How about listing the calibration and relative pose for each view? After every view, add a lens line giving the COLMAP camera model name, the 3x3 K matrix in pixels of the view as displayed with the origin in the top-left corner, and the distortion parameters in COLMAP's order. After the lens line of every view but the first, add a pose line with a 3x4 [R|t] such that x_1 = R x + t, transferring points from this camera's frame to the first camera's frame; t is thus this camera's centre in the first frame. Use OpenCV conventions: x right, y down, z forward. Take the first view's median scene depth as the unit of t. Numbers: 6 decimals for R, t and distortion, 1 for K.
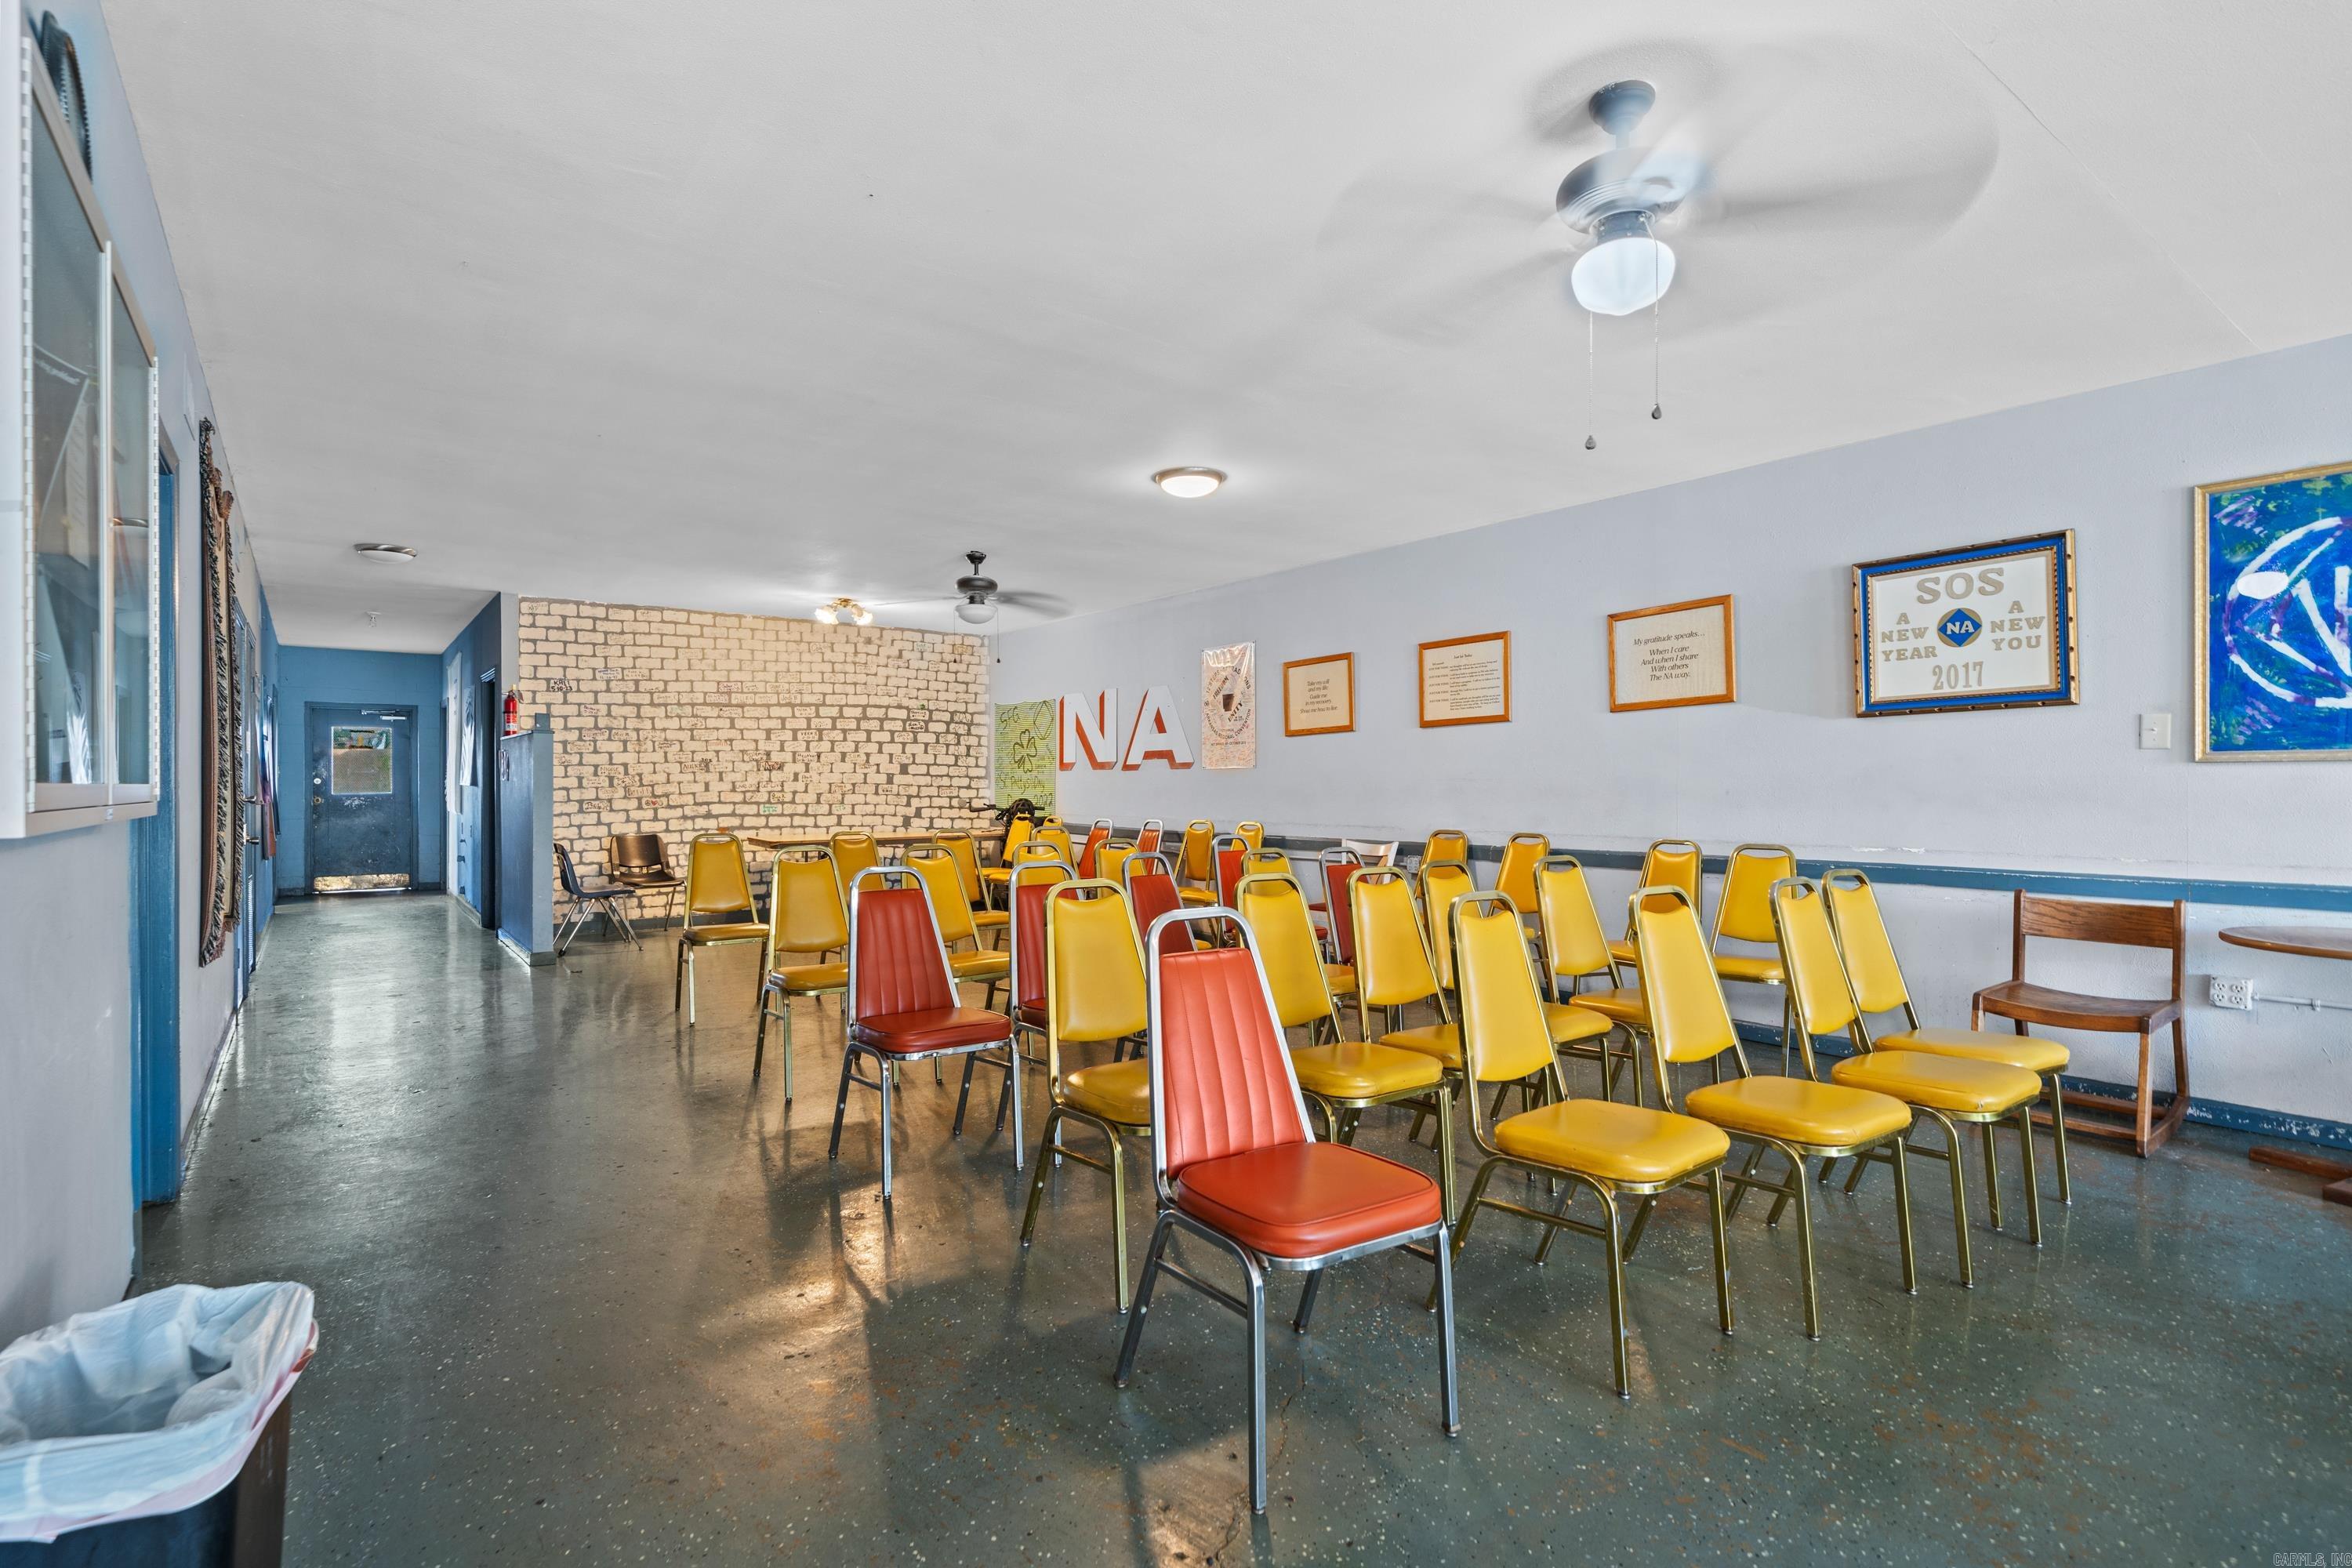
lens RADIAL K [[1158.8, 0, 1154.8], [0, 1158.8, 787.9], [0, 0, 1]] dist [0.002253, 0.000264]
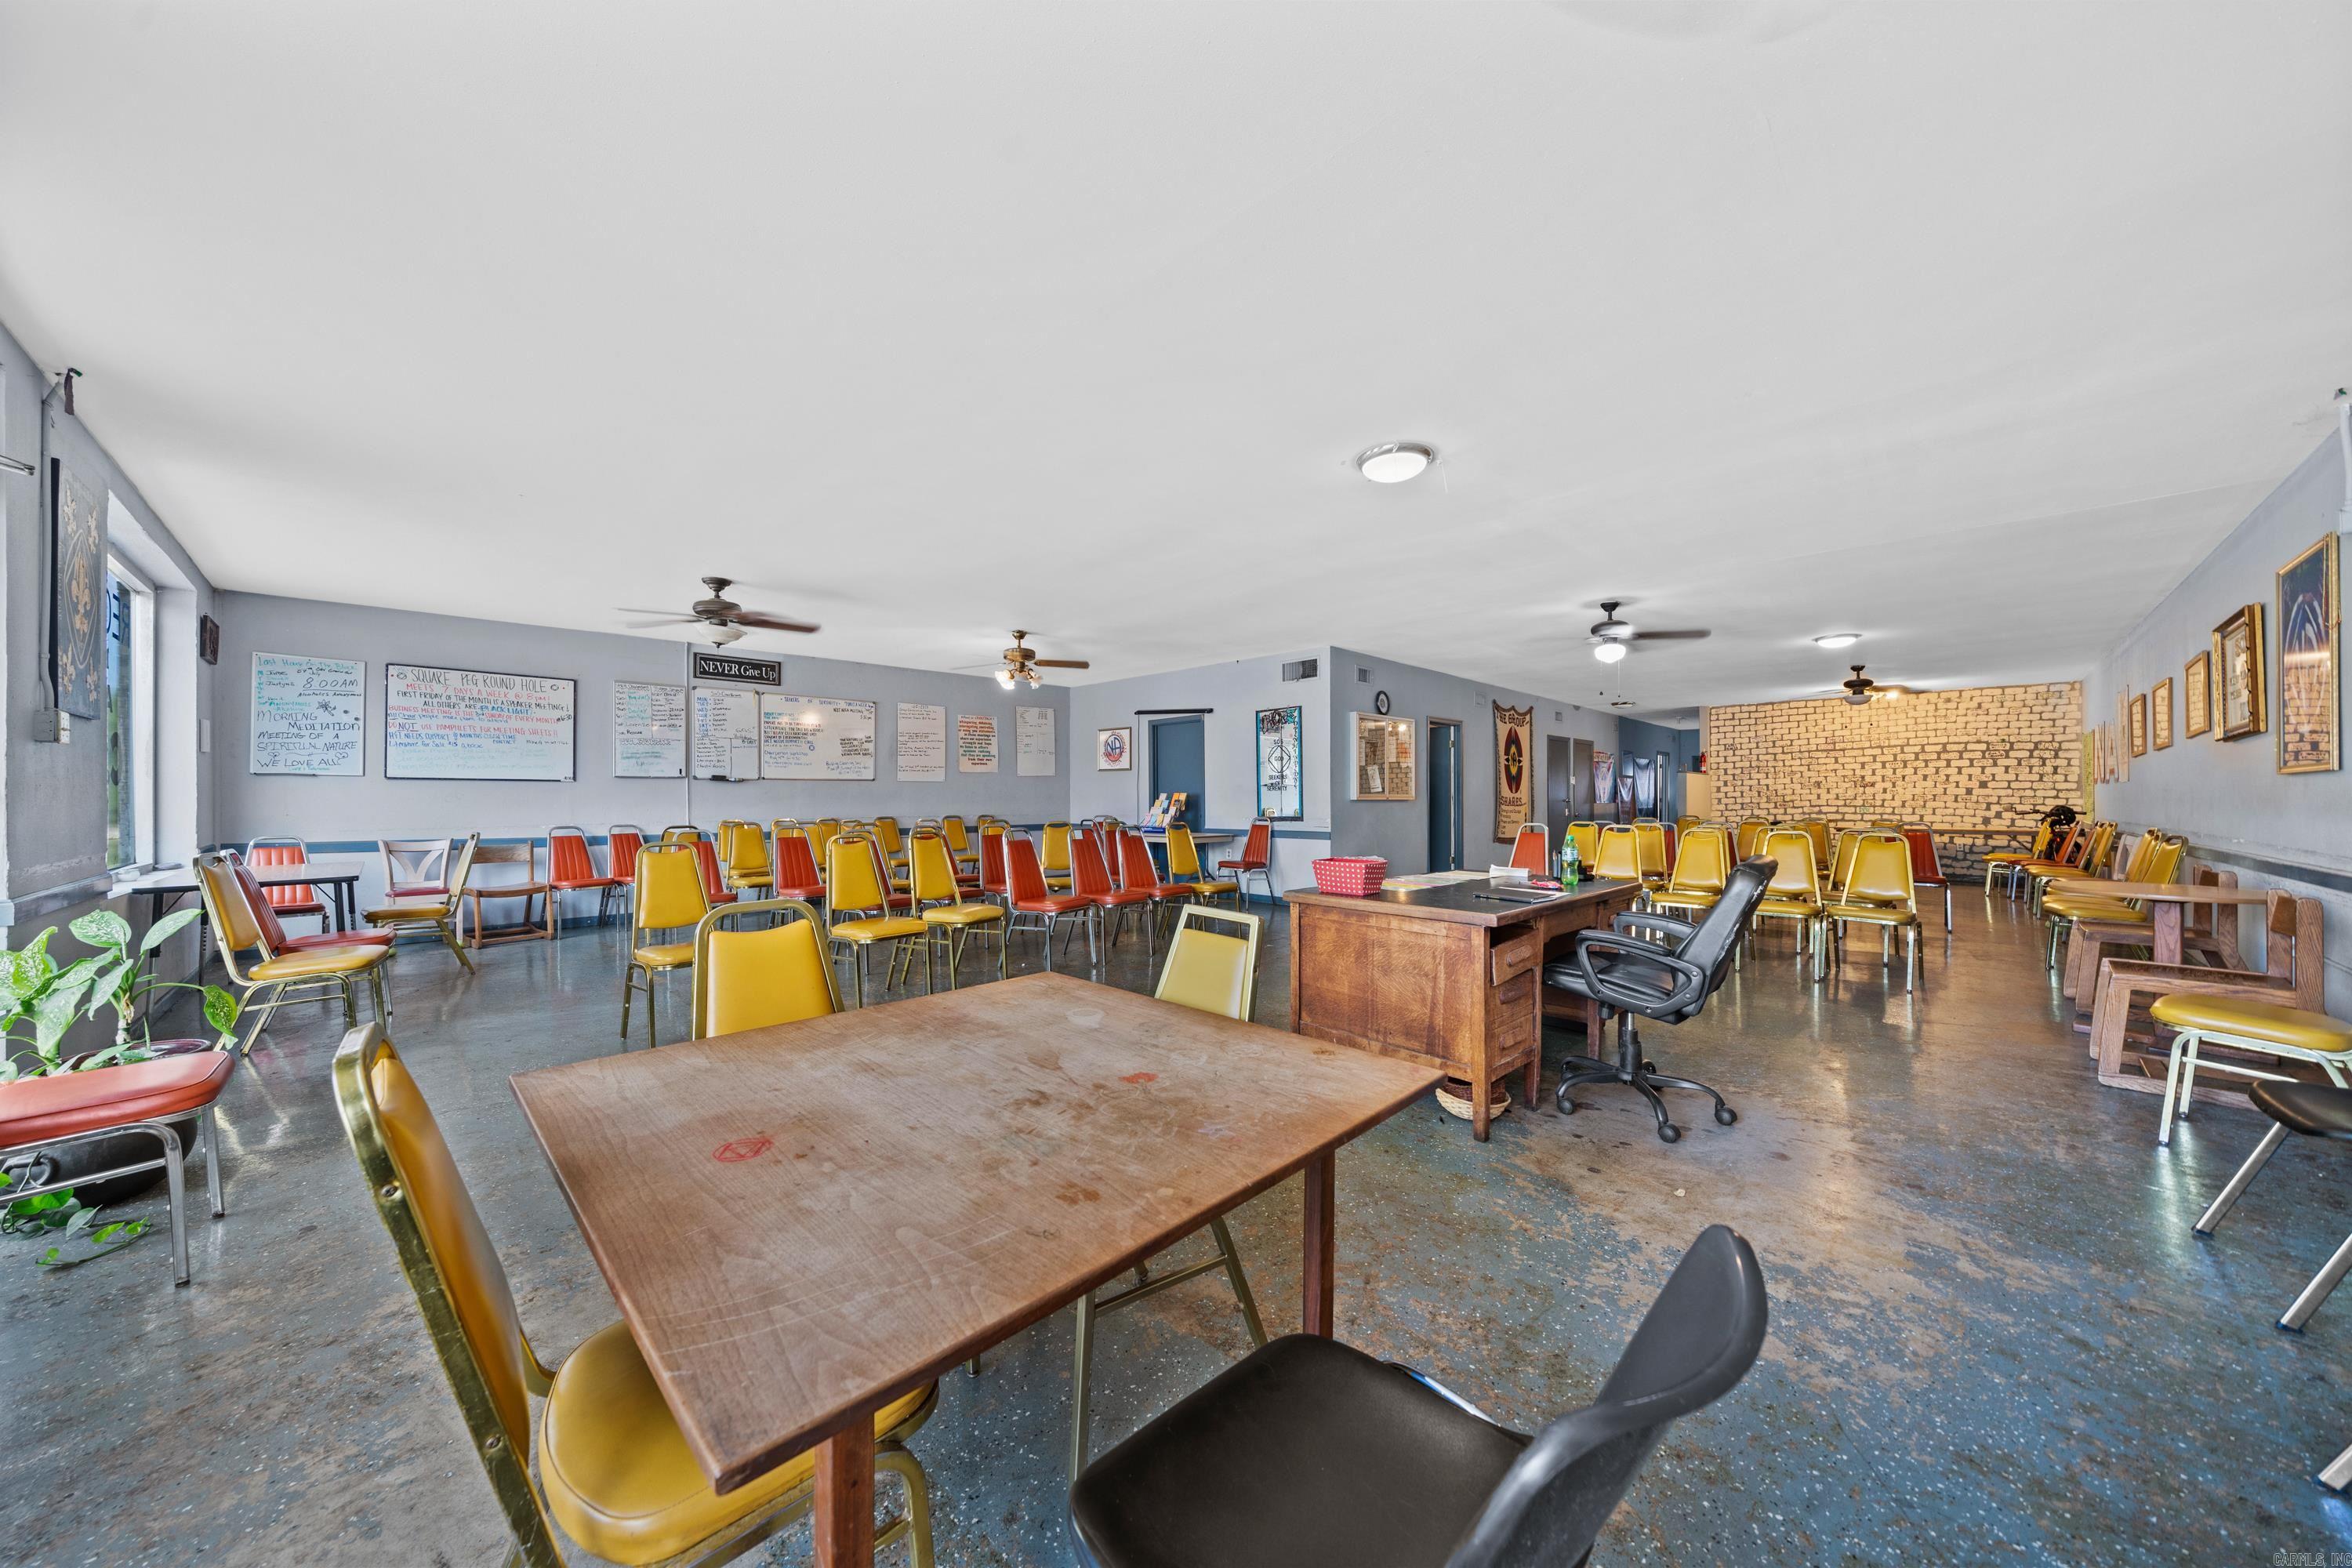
lens RADIAL K [[798.5, 0, 1173.6], [0, 798.5, 793.7], [0, 0, 1]] dist [-0.003969, -0.000071]
pose [[0.151553, -0.004769, -0.988438, 0.717438], [-0.003152, 0.999981, -0.005308, 0.004537], [0.988444, 0.003920, 0.151535, -0.185445]]
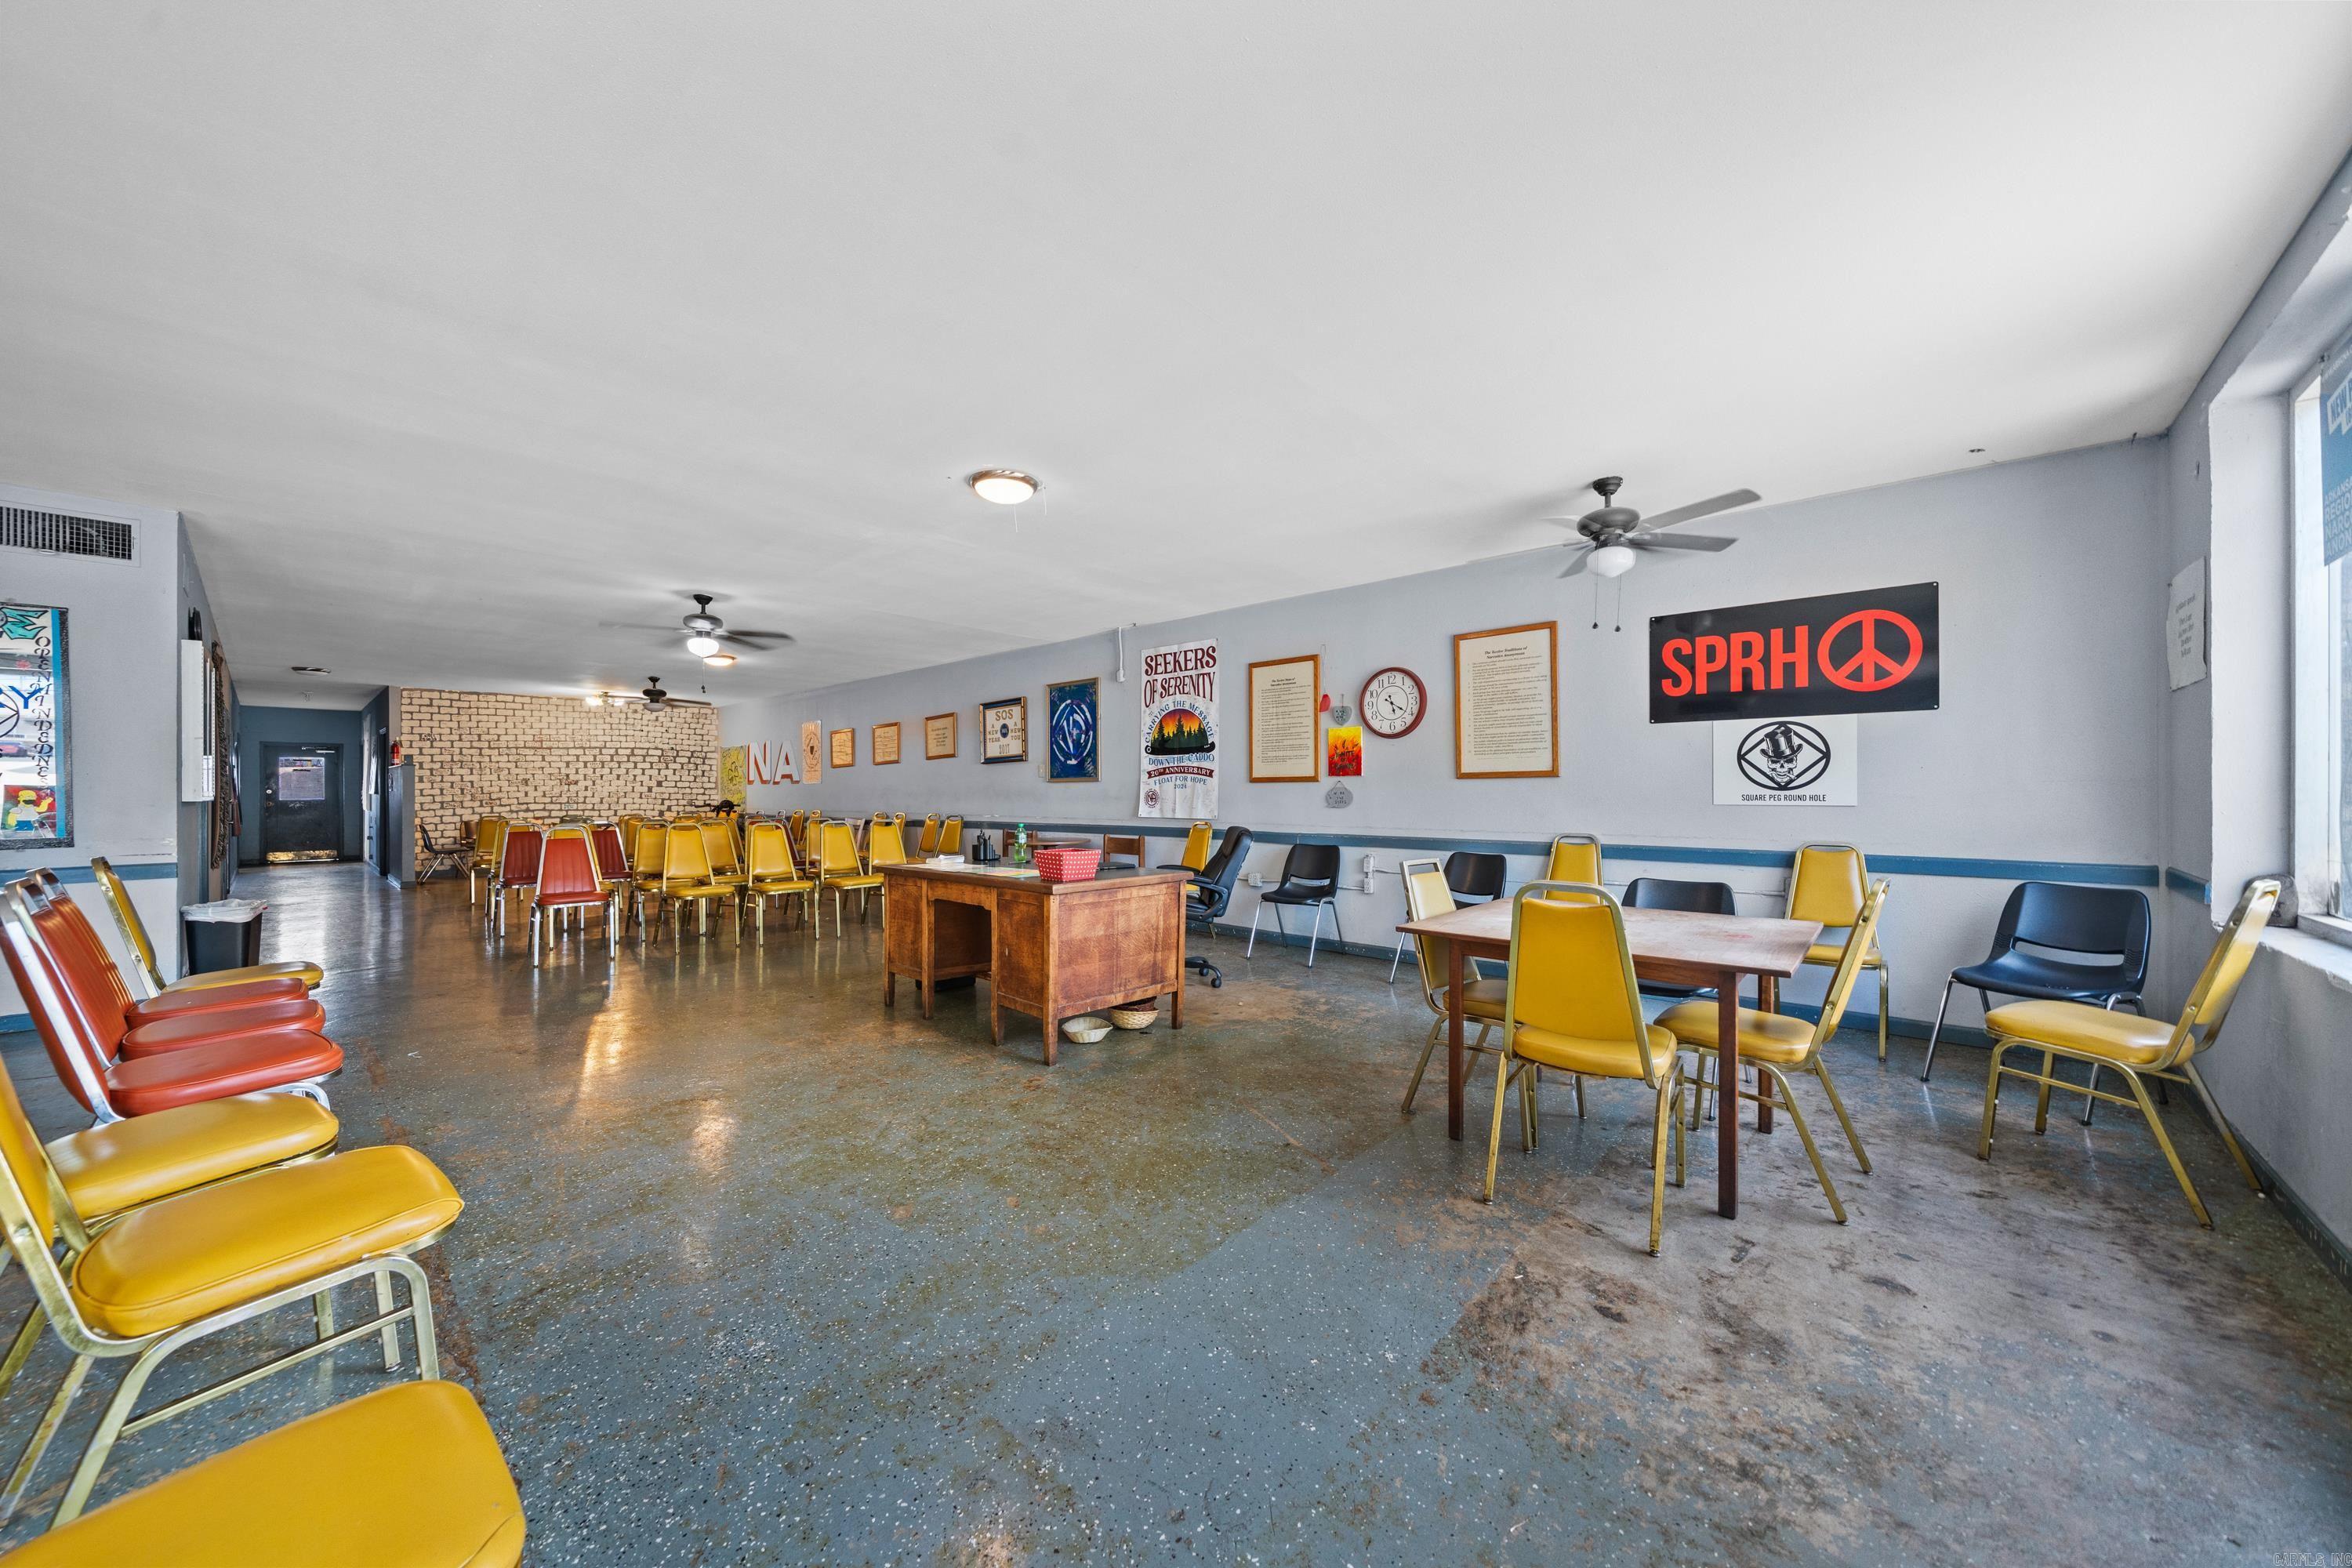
lens RADIAL K [[836.0, 0, 1167.4], [0, 836.0, 792.5], [0, 0, 1]] dist [-0.000987, -0.000342]
pose [[0.981308, -0.003125, 0.192418, 0.349357], [0.003770, 0.999988, -0.002986, 0.004456], [-0.192407, 0.003656, 0.981308, -0.471443]]
